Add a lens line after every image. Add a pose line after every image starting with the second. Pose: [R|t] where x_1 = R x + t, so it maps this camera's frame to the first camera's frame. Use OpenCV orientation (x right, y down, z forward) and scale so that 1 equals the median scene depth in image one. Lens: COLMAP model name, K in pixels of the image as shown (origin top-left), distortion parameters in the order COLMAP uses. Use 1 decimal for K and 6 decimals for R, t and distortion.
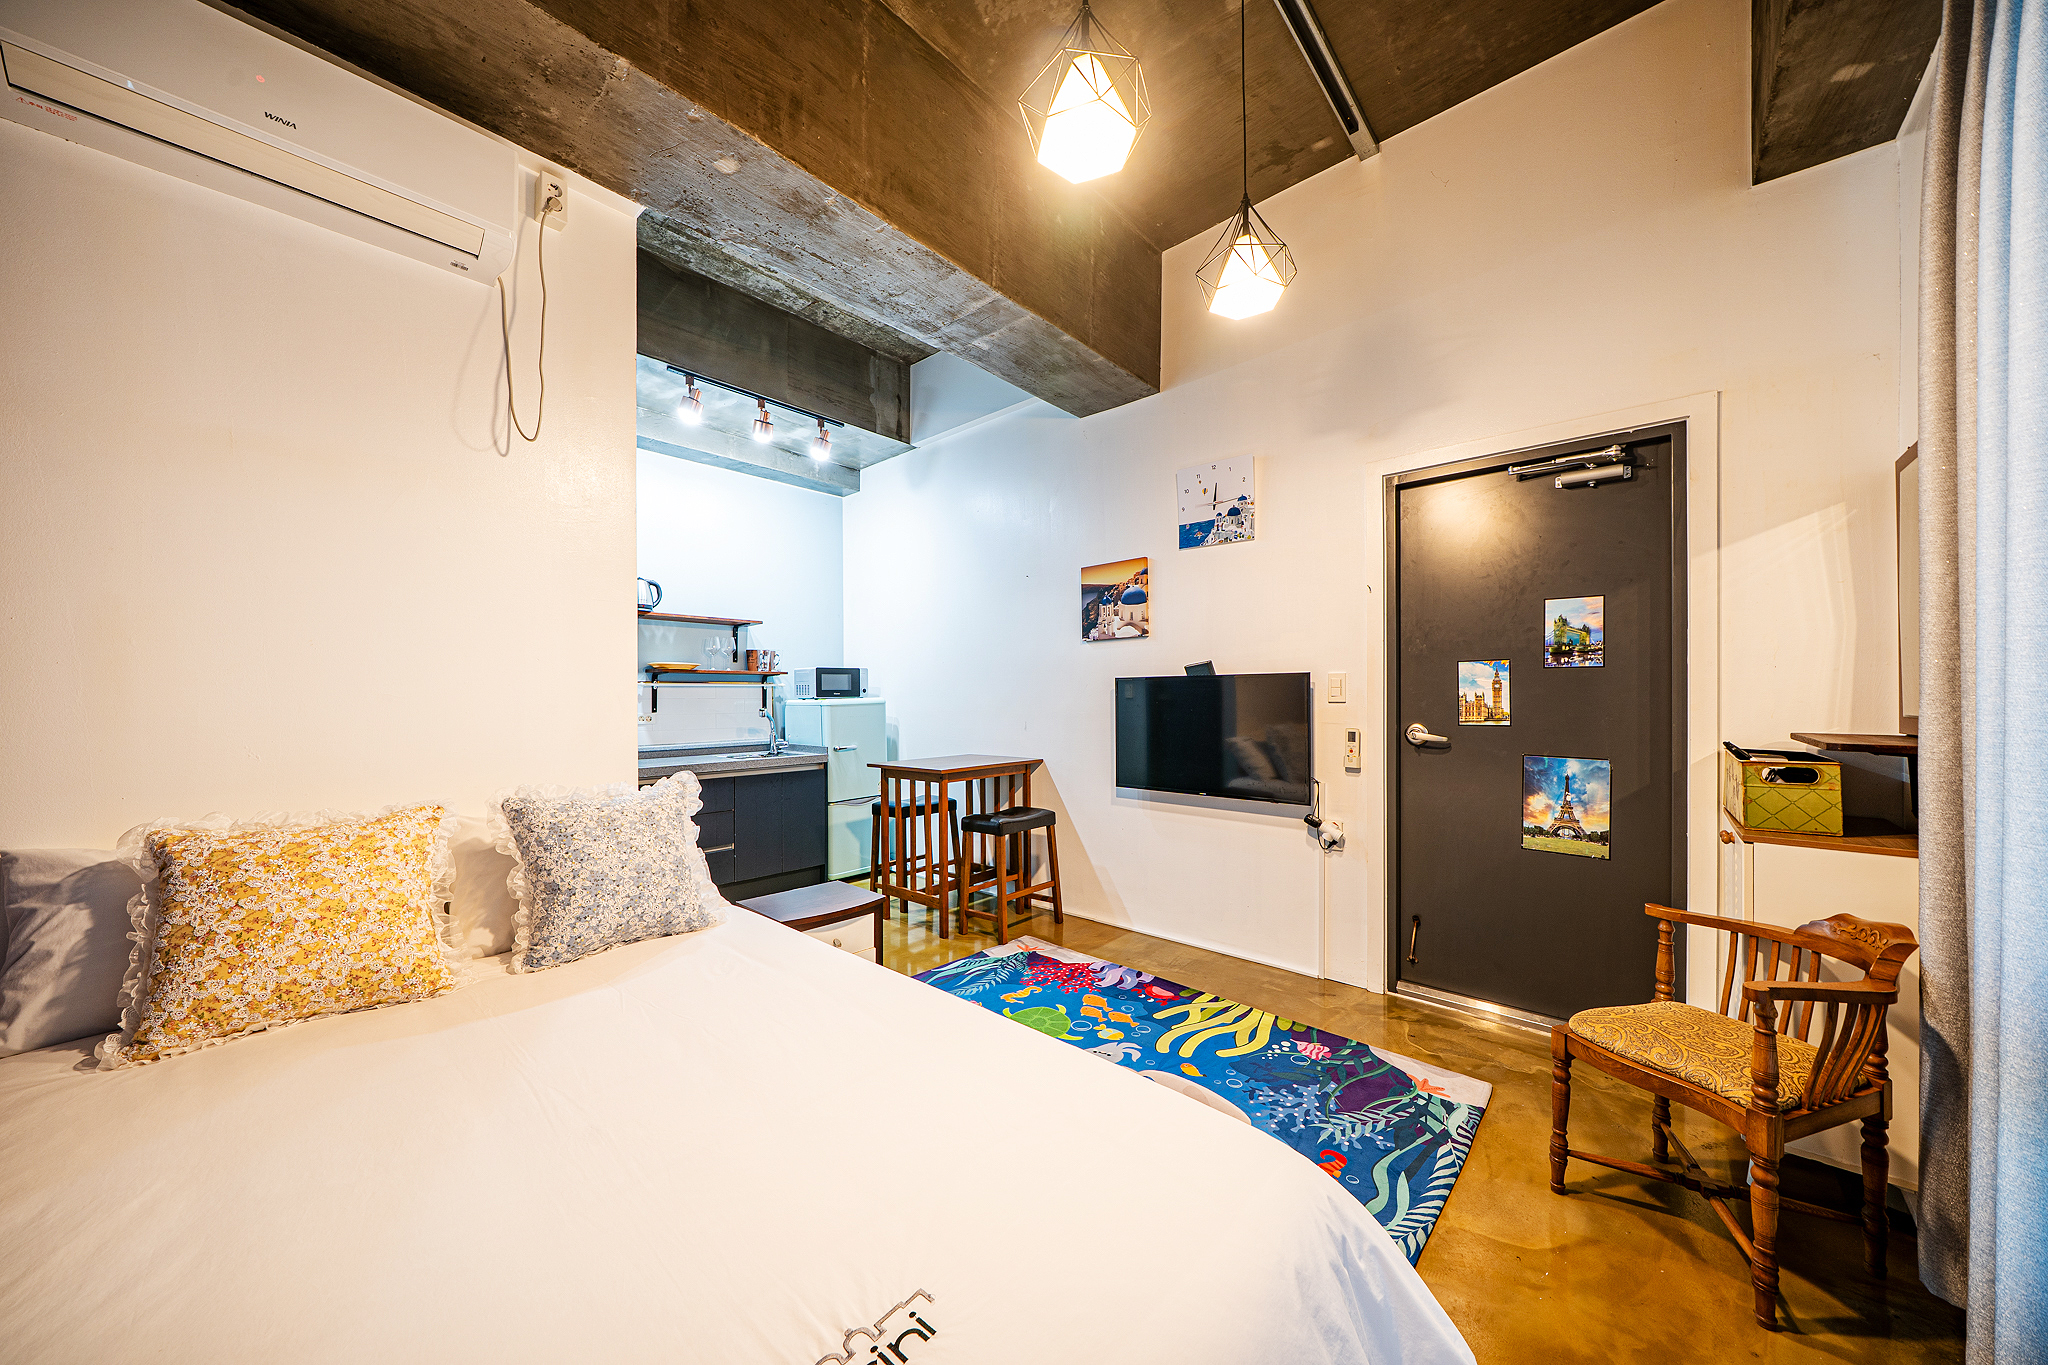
lens RADIAL K [[702.4, 0, 1011.1], [0, 702.4, 699.4], [0, 0, 1]] dist [-0.001119, -0.000117]
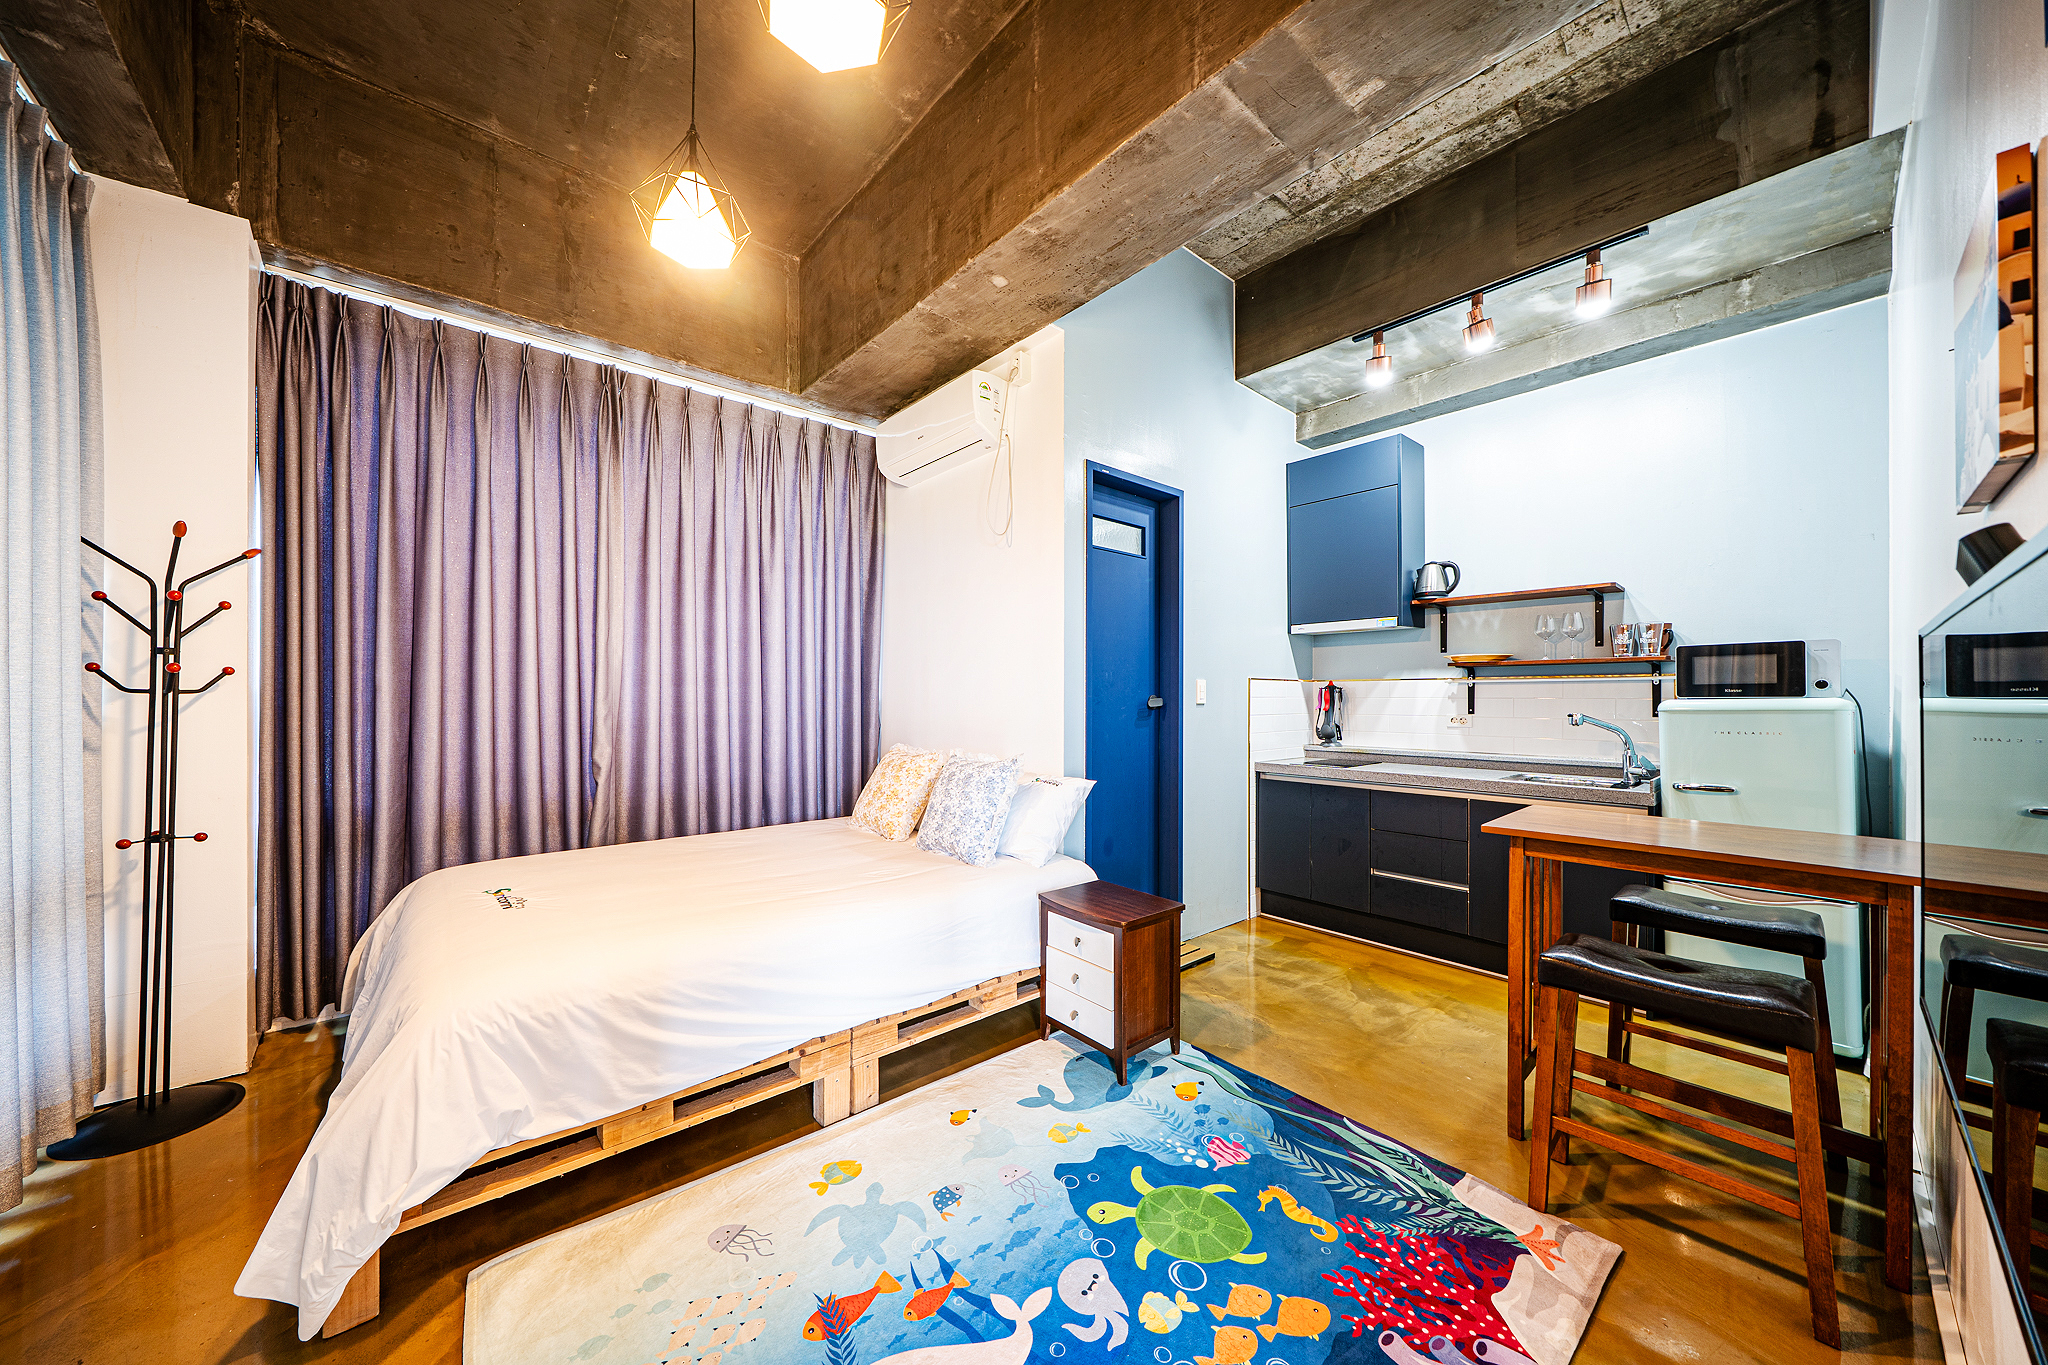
lens RADIAL K [[702.4, 0, 1011.1], [0, 702.4, 699.4], [0, 0, 1]] dist [-0.001119, -0.000117]
pose [[-0.119784, 0.008127, -0.992767, 0.416825], [-0.003527, 0.999957, 0.008611, -0.004390], [0.992794, 0.004533, -0.119750, 0.567098]]
